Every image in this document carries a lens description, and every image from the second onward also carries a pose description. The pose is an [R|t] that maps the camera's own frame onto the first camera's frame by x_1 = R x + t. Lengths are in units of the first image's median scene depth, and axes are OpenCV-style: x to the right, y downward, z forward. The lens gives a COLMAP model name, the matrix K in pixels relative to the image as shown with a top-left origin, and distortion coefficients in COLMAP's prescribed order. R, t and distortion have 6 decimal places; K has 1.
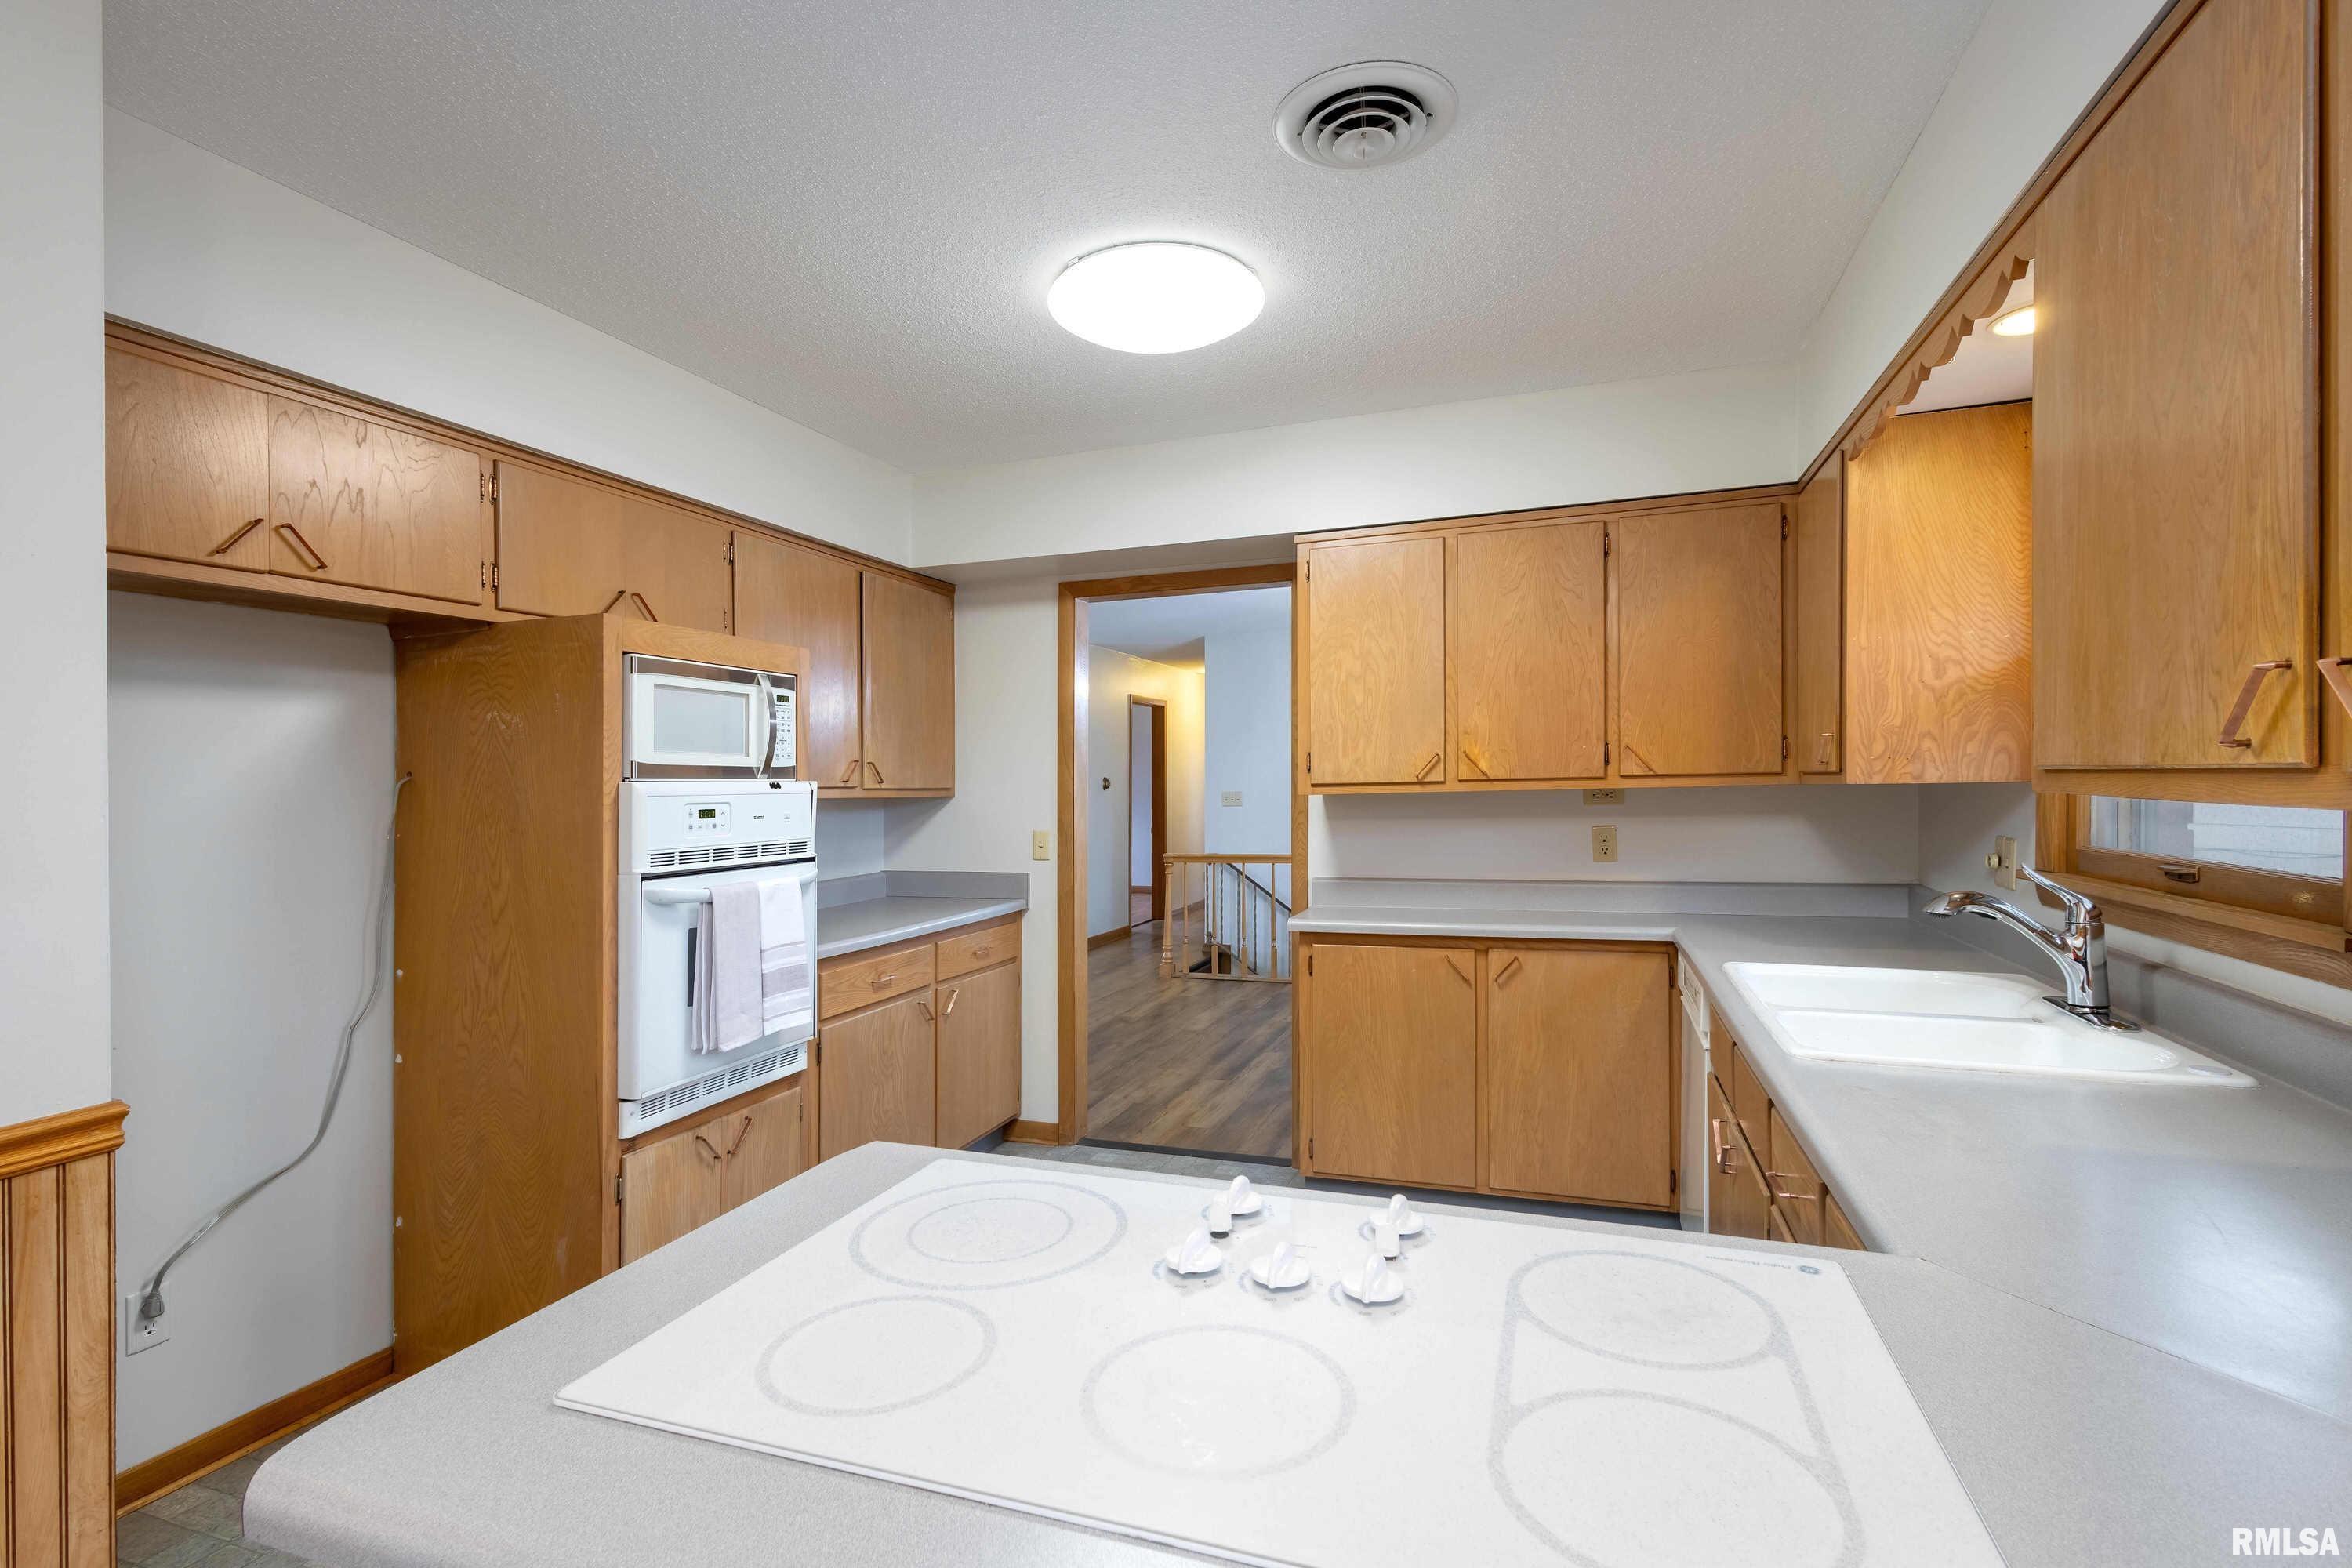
lens RADIAL K [[1101.4, 0, 1168.3], [0, 1101.4, 789.6], [0, 0, 1]] dist [0.003161, -0.000385]
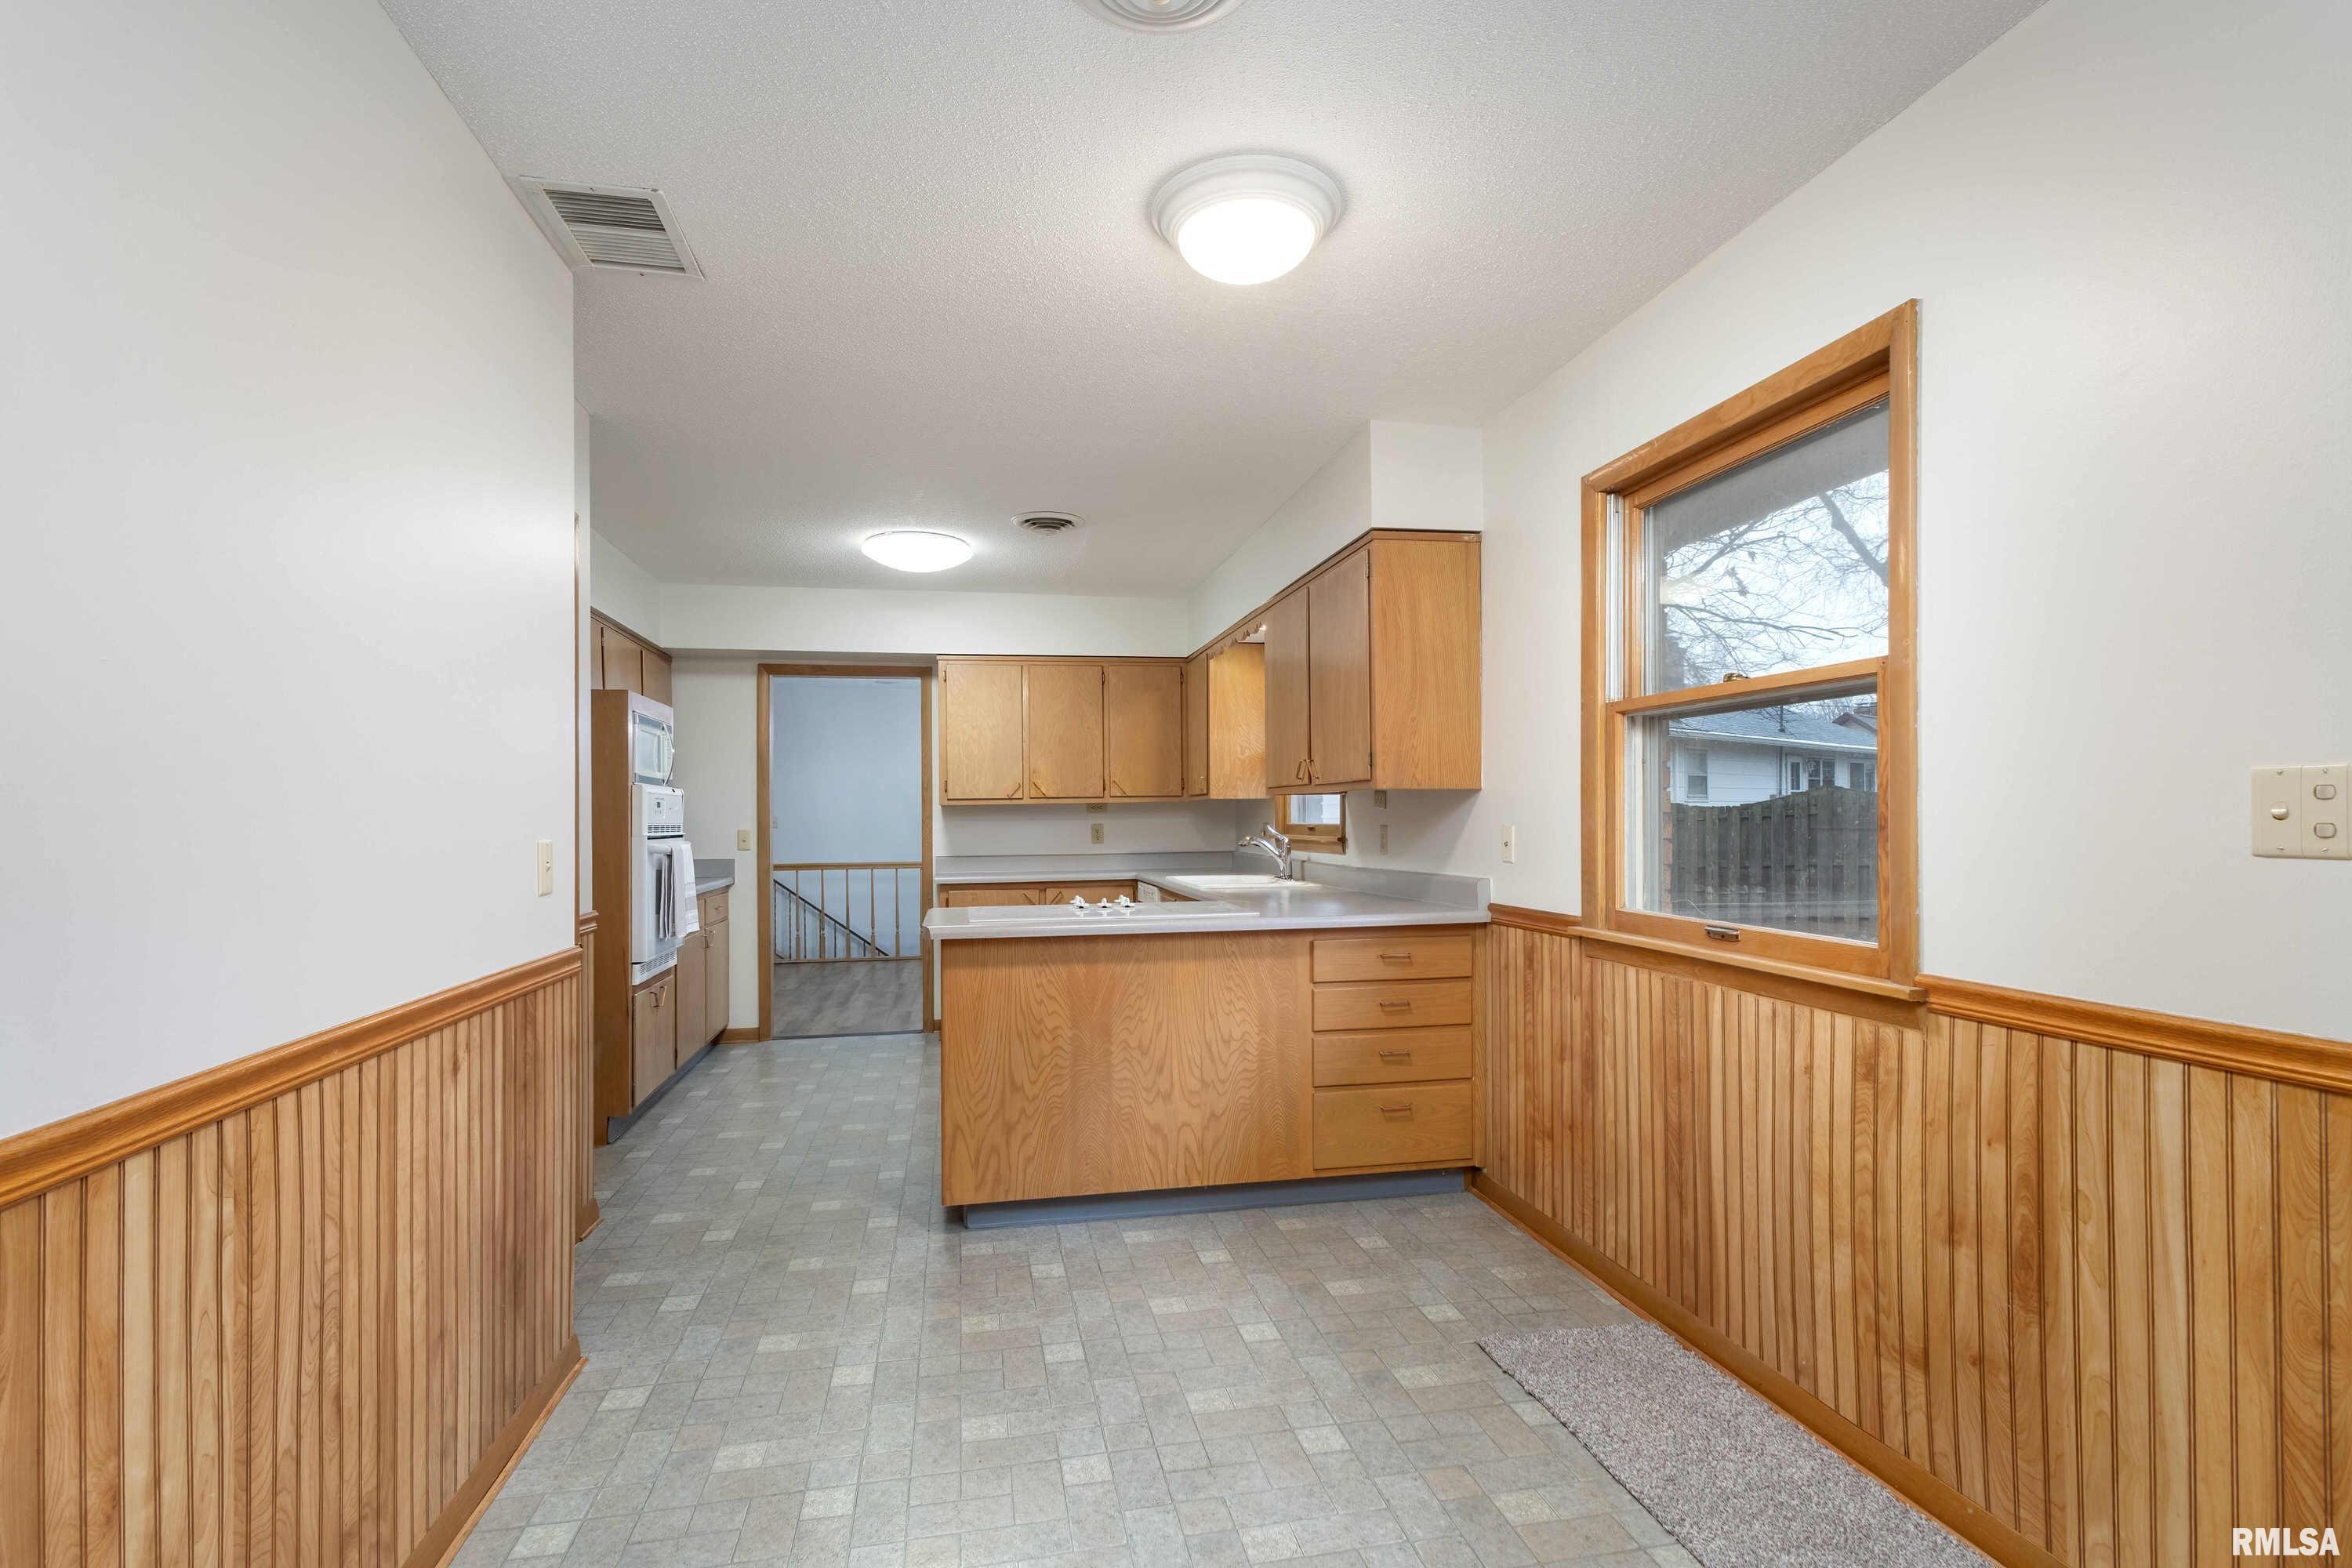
lens RADIAL K [[1087.6, 0, 1180.9], [0, 1087.6, 806.3], [0, 0, 1]] dist [0.002762, -0.000095]
pose [[0.851446, 0.013783, 0.524260, -0.487226], [-0.000846, 0.999689, -0.024909, 0.052262], [-0.524441, 0.020765, 0.851194, -0.700073]]
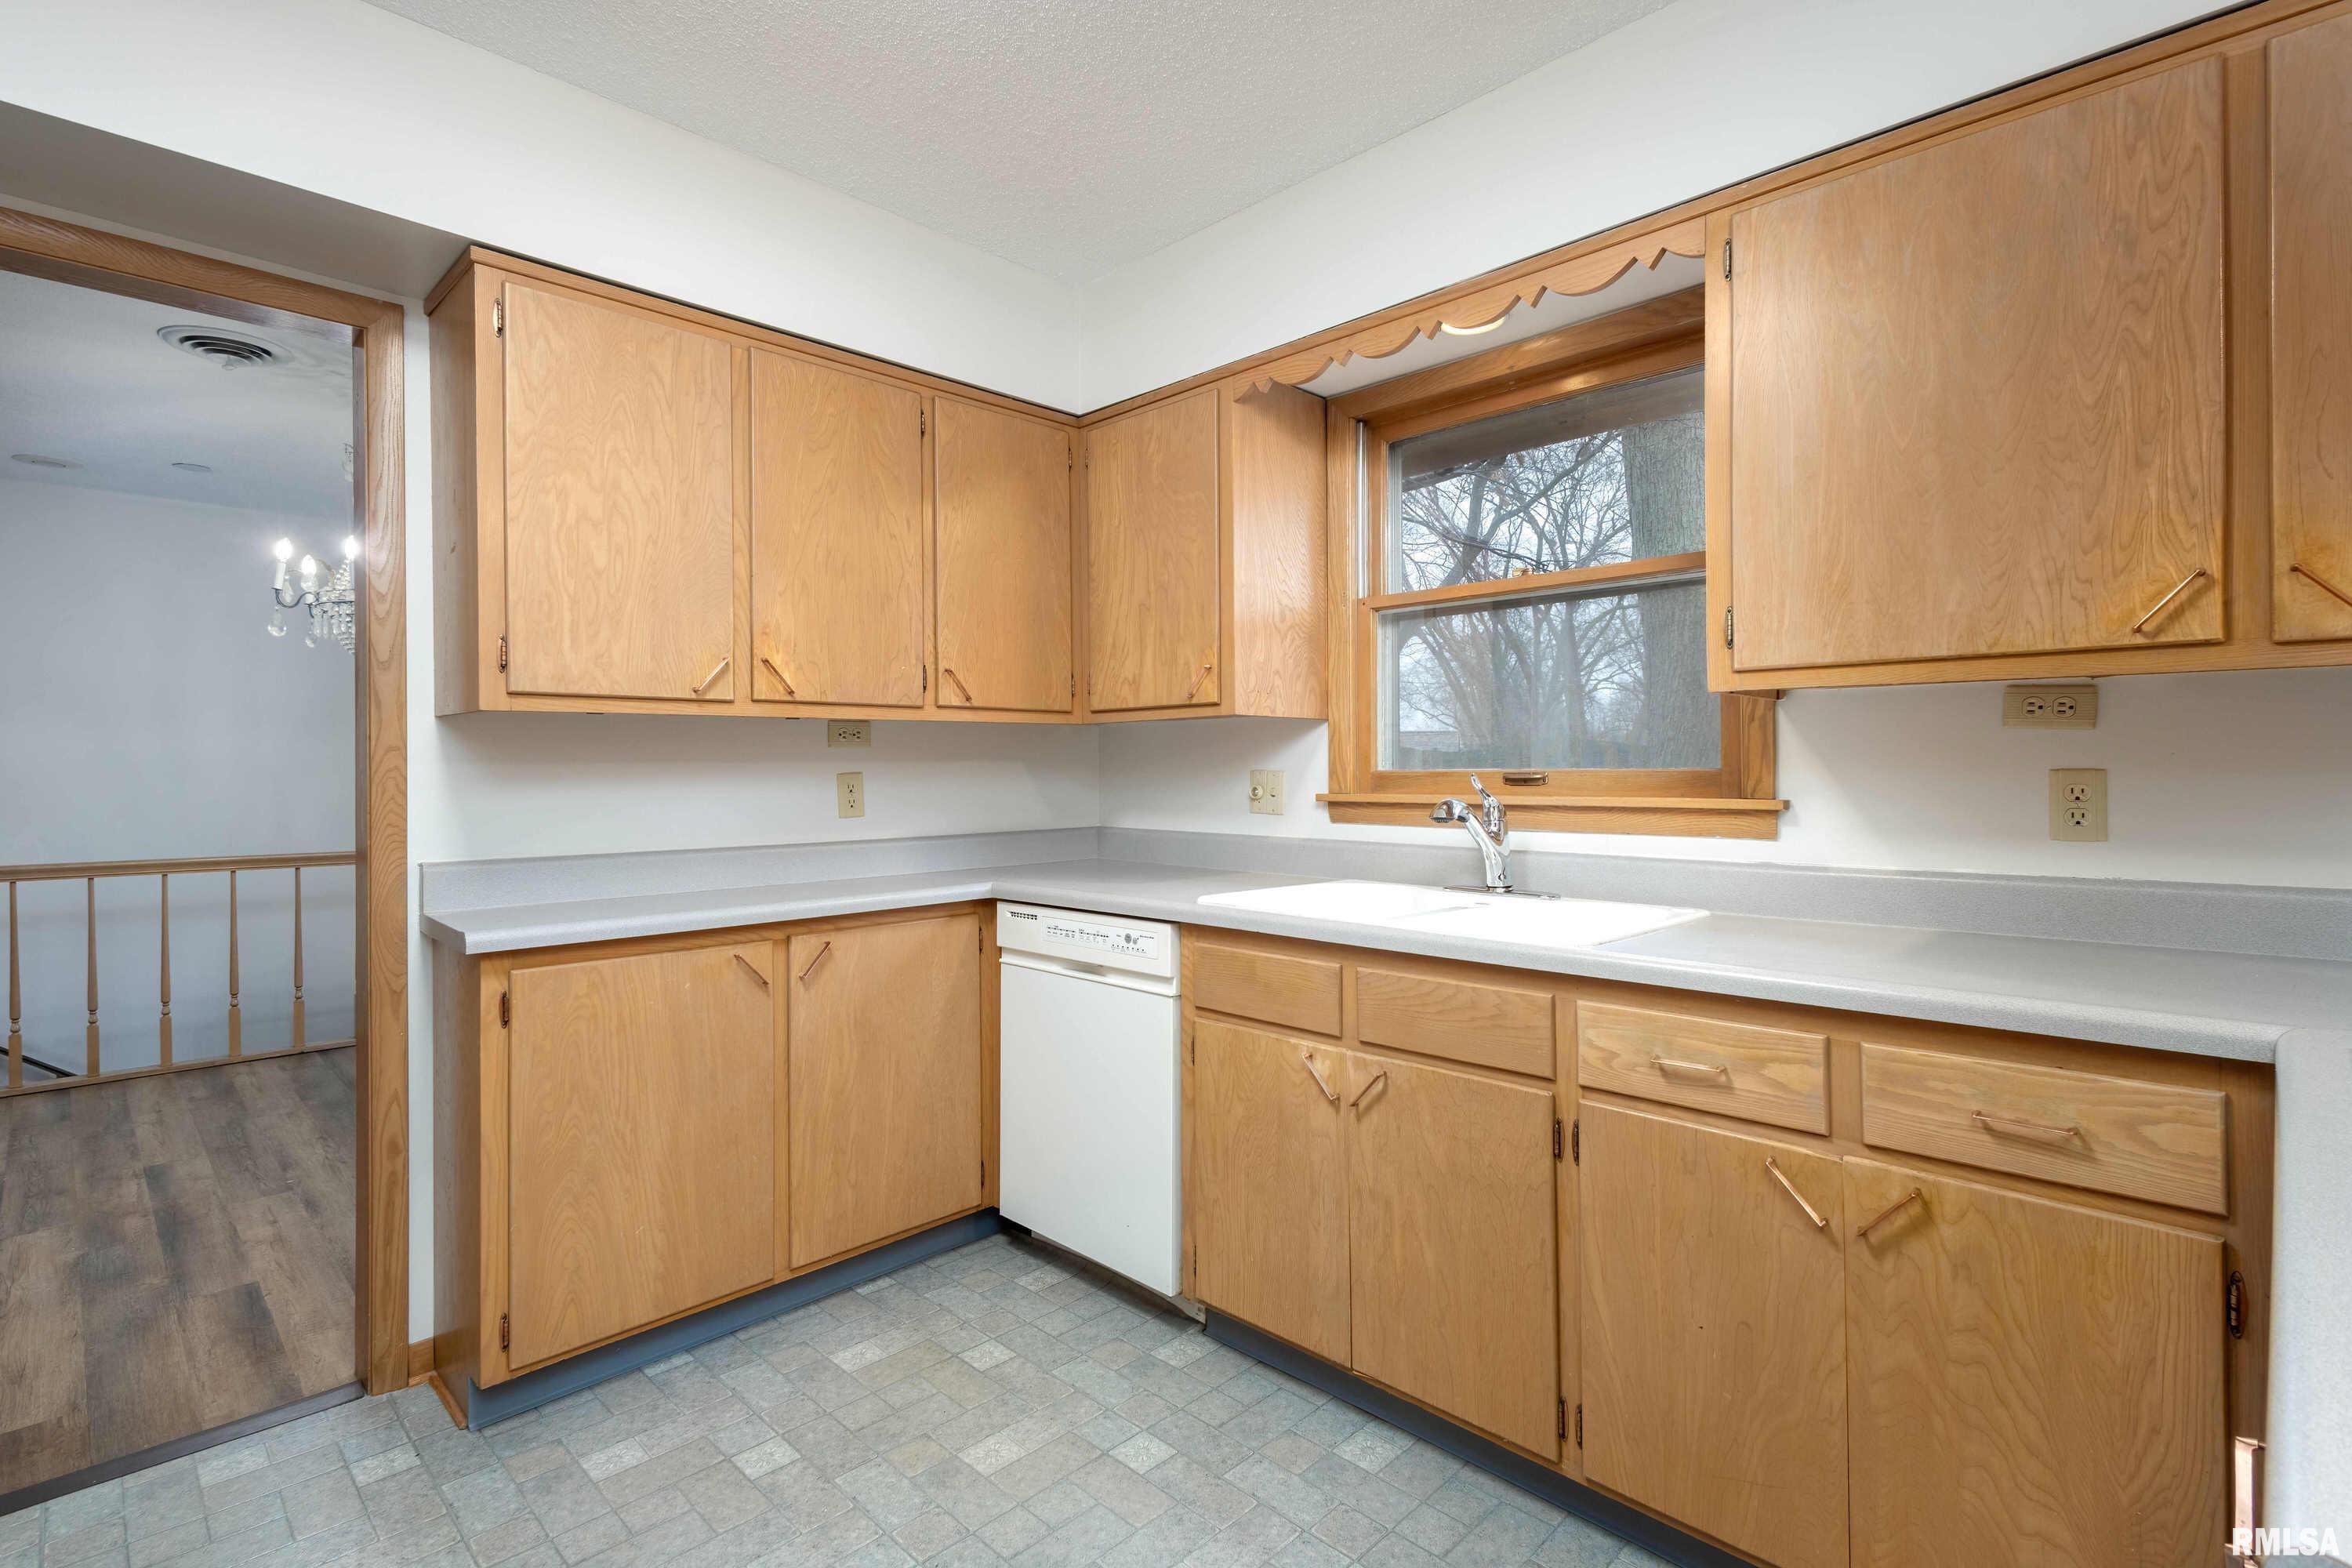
lens RADIAL K [[1114.4, 0, 1174.6], [0, 1114.4, 777.0], [0, 0, 1]] dist [0.008830, -0.000287]
pose [[0.423372, 0.010261, 0.905898, -0.267854], [0.001167, 0.999929, -0.011872, 0.050065], [-0.905955, 0.006084, 0.423330, 0.469198]]
